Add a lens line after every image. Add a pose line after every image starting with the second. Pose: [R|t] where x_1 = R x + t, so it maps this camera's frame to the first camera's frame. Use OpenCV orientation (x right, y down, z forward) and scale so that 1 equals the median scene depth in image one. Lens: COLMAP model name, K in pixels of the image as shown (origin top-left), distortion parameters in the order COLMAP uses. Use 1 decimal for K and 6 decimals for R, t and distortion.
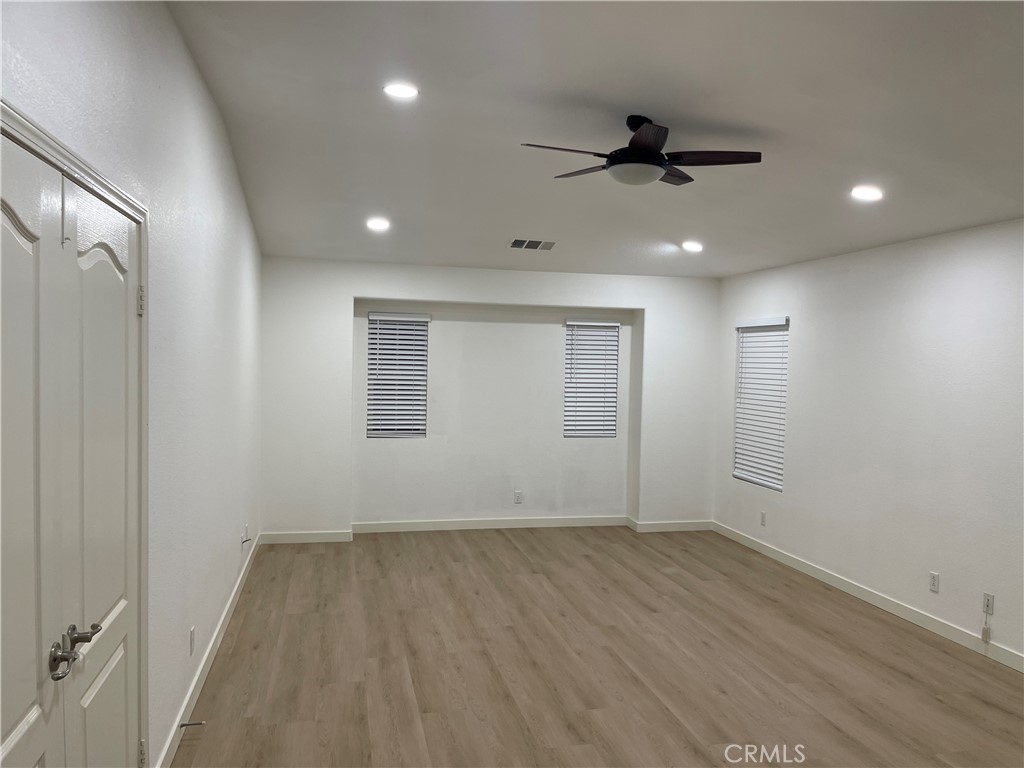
lens RADIAL K [[775.0, 0, 512.3], [0, 775.0, 385.3], [0, 0, 1]] dist [0.053966, -0.072200]
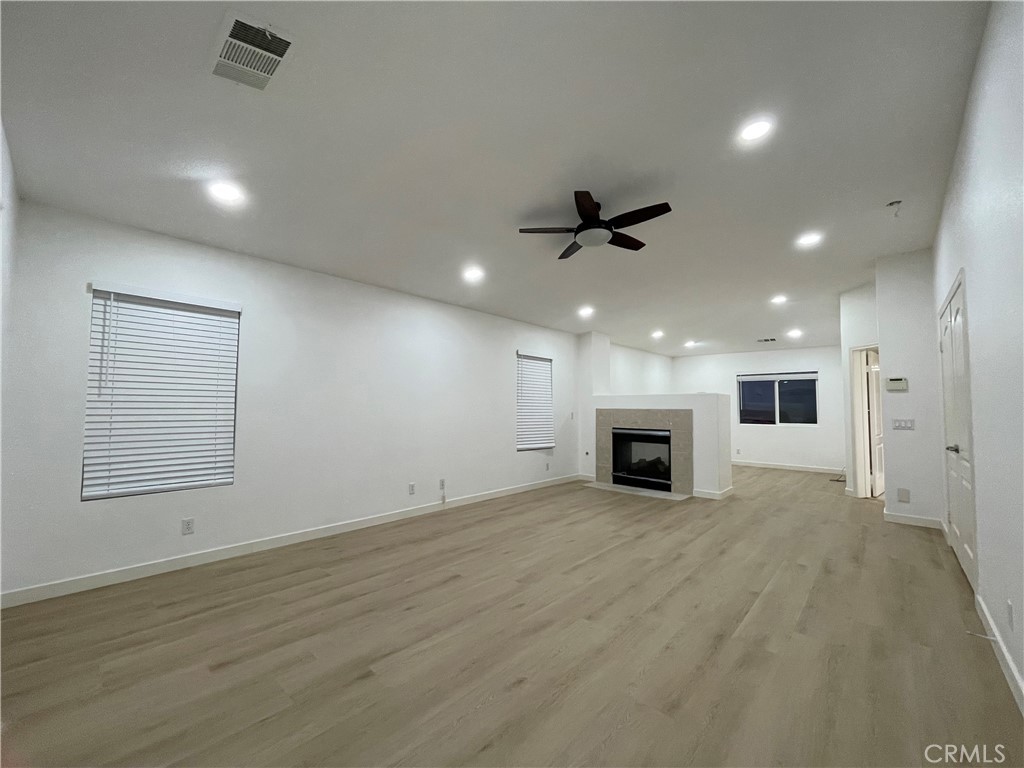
lens RADIAL K [[412.7, 0, 504.9], [0, 412.7, 390.1], [0, 0, 1]] dist [-0.000537, 0.000899]
pose [[-0.562020, 0.008708, 0.827078, -0.366417], [0.006880, 0.999959, -0.005853, 0.033557], [-0.827095, 0.002401, -0.562057, 1.370301]]
